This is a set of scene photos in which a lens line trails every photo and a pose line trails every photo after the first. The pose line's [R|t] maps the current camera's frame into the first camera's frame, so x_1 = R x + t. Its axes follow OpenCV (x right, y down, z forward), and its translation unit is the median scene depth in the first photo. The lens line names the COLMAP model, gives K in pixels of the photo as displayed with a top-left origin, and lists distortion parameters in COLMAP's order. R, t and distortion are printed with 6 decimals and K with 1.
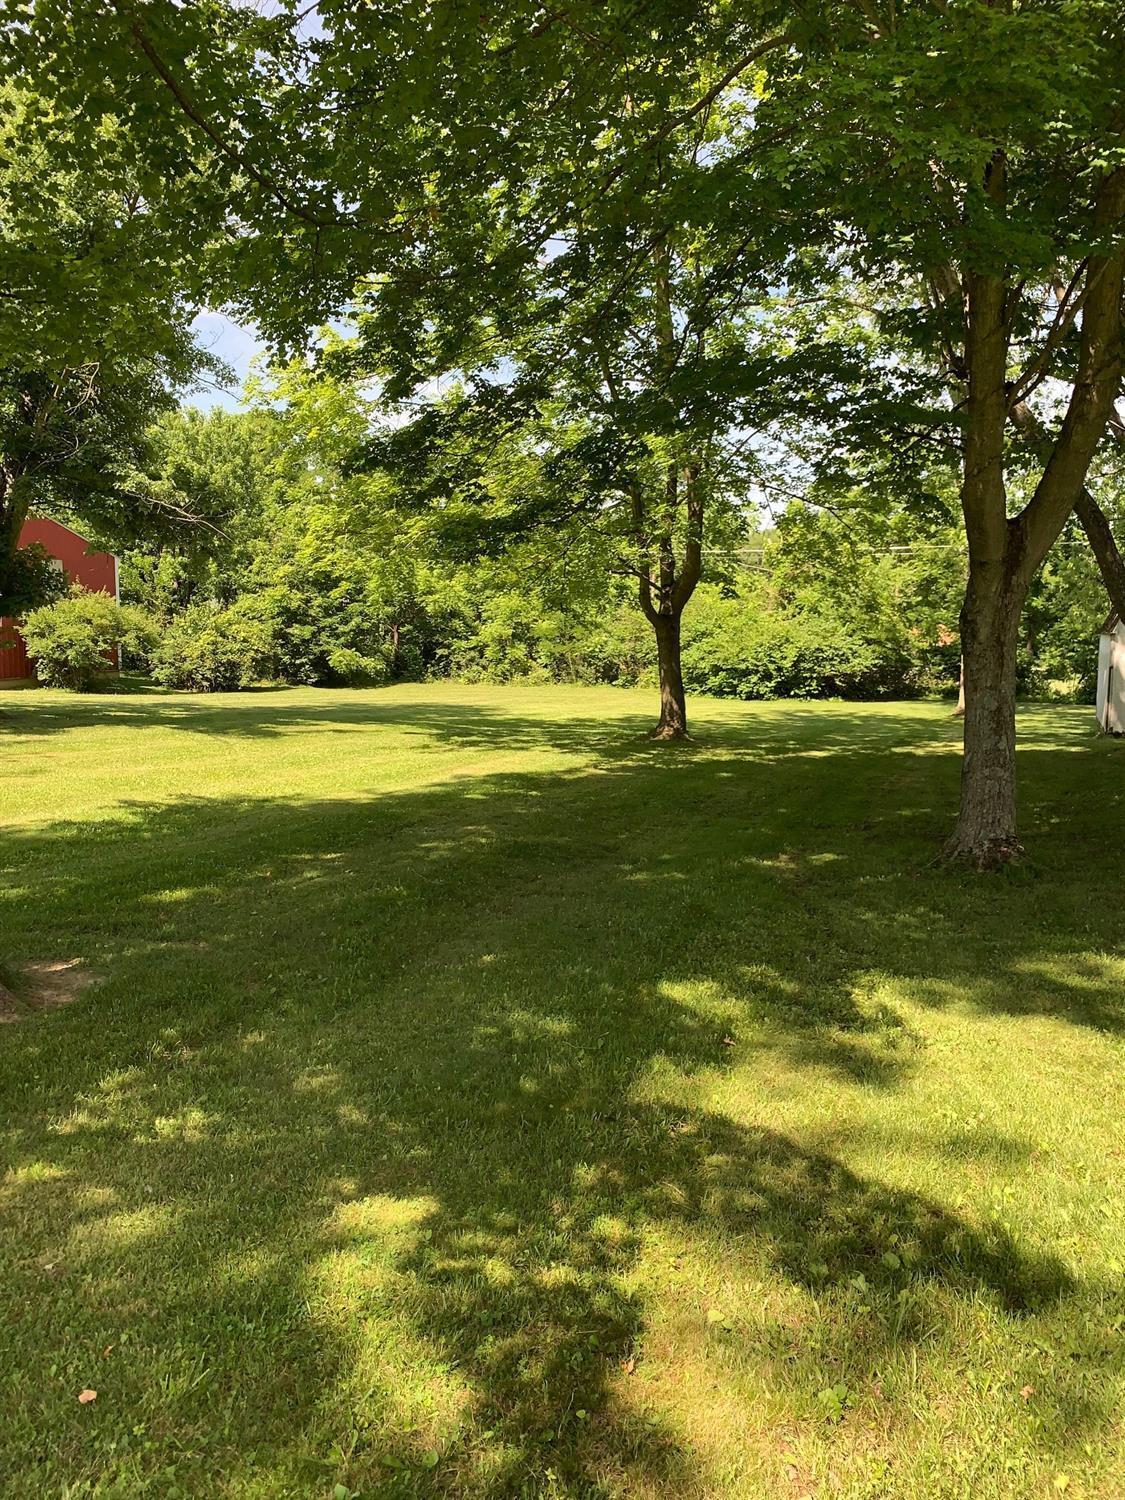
lens RADIAL K [[1156.3, 0, 567.0], [0, 1156.3, 753.9], [0, 0, 1]] dist [0.036129, -0.034551]
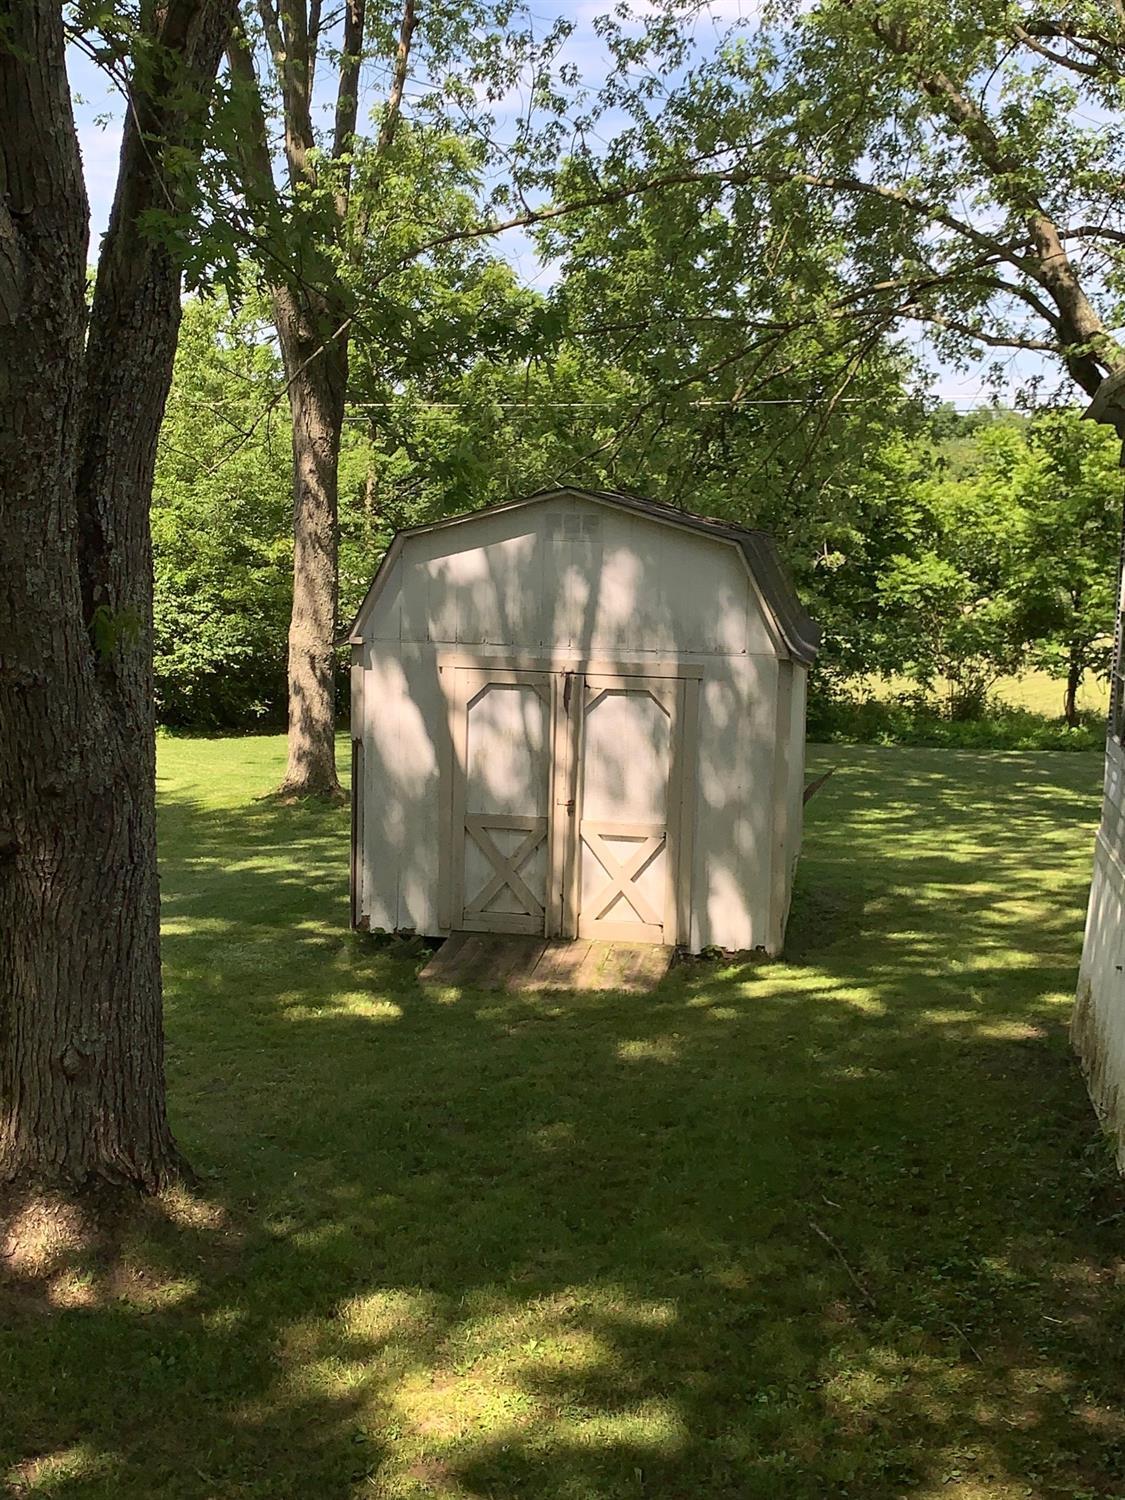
lens RADIAL K [[1743.2, 0, 566.4], [0, 1743.2, 748.9], [0, 0, 1]] dist [0.035842, 0.000000]
pose [[0.977186, -0.008953, 0.212199, 0.241155], [0.007138, 0.999931, 0.009314, -0.044639], [-0.212267, -0.007587, 0.977182, 0.289305]]
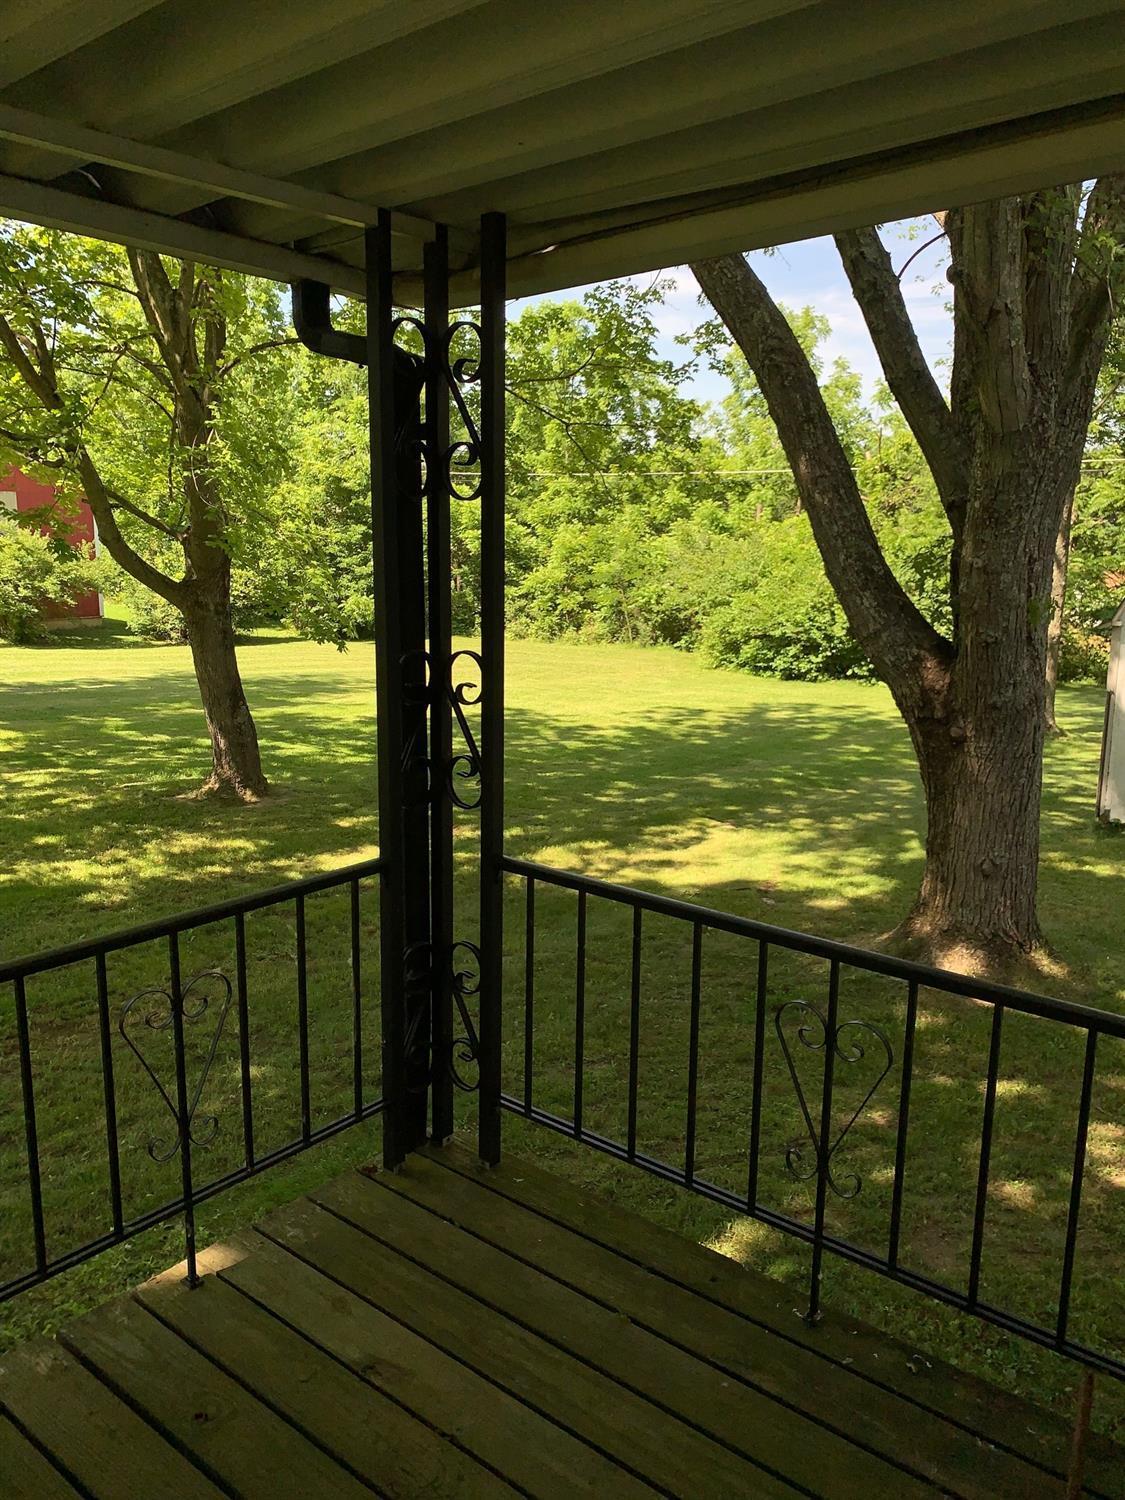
lens RADIAL K [[1156.3, 0, 574.8], [0, 1156.3, 751.7], [0, 0, 1]] dist [0.036129, -0.034551]
pose [[0.964235, 0.051351, -0.260025, 0.216024], [-0.036275, 0.997388, 0.062453, -0.041725], [0.262553, -0.050787, 0.963580, 0.266947]]
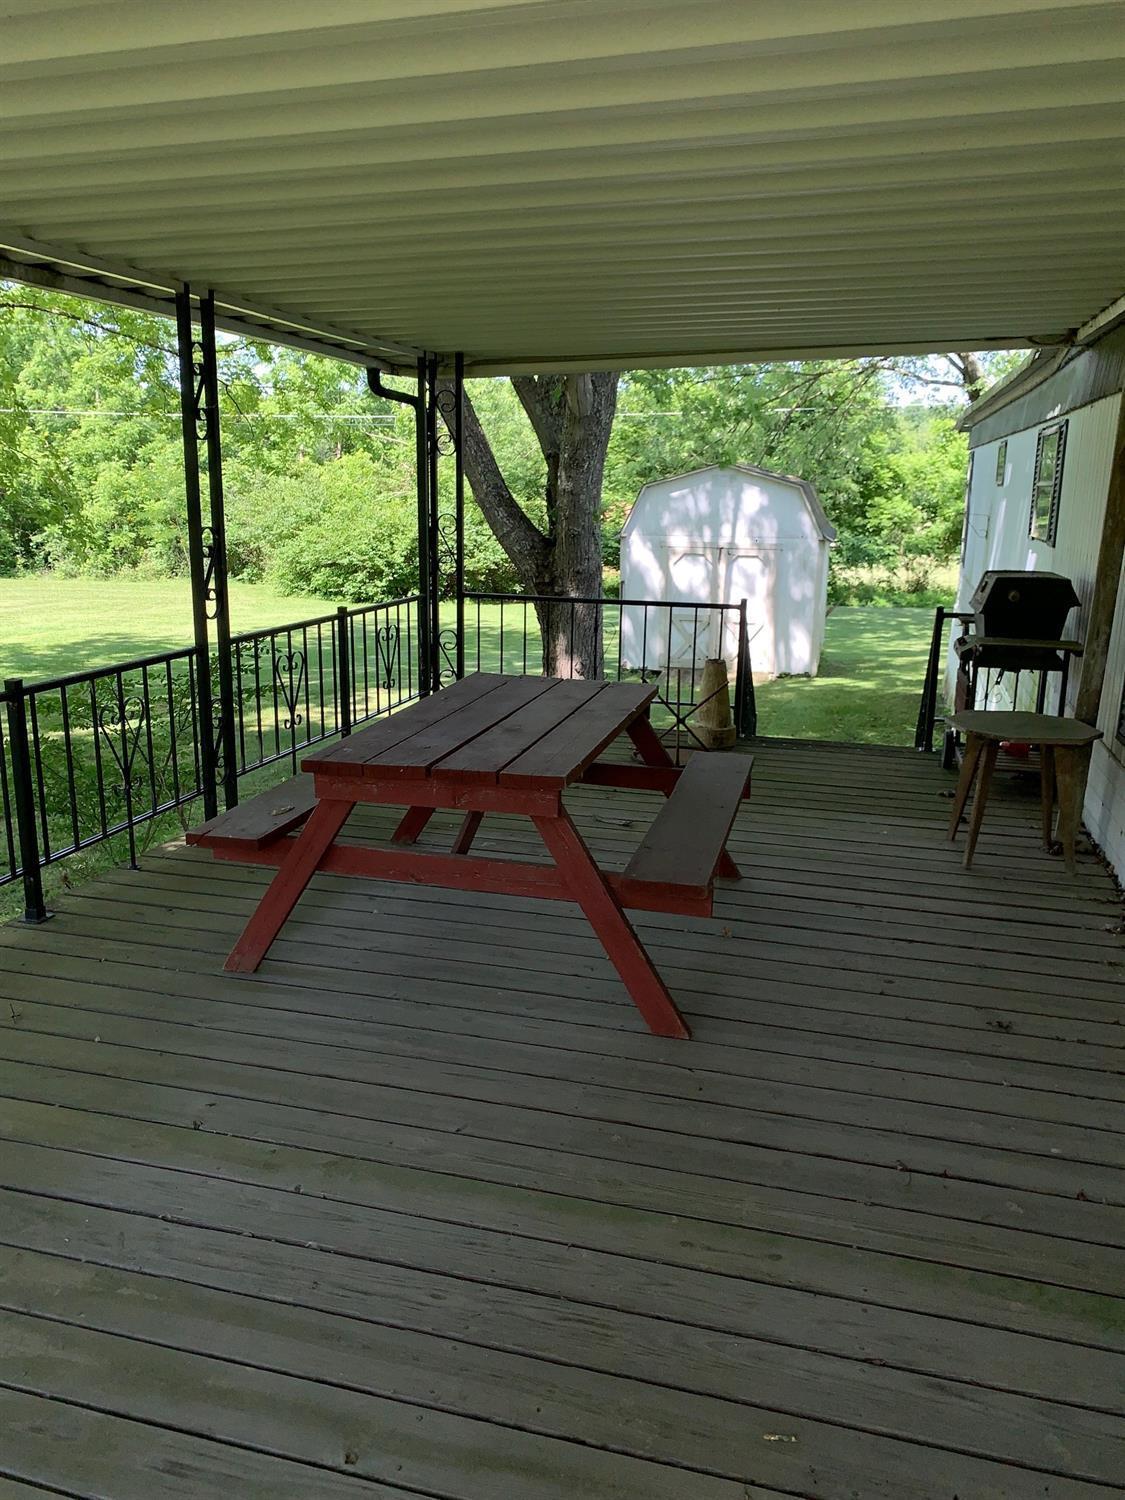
lens RADIAL K [[1156.3, 0, 573.6], [0, 1156.3, 755.4], [0, 0, 1]] dist [0.036129, -0.034551]
pose [[0.989465, -0.027906, 0.142059, 0.186868], [0.012377, 0.993960, 0.109043, -0.026146], [-0.144244, -0.106135, 0.983834, 0.153875]]
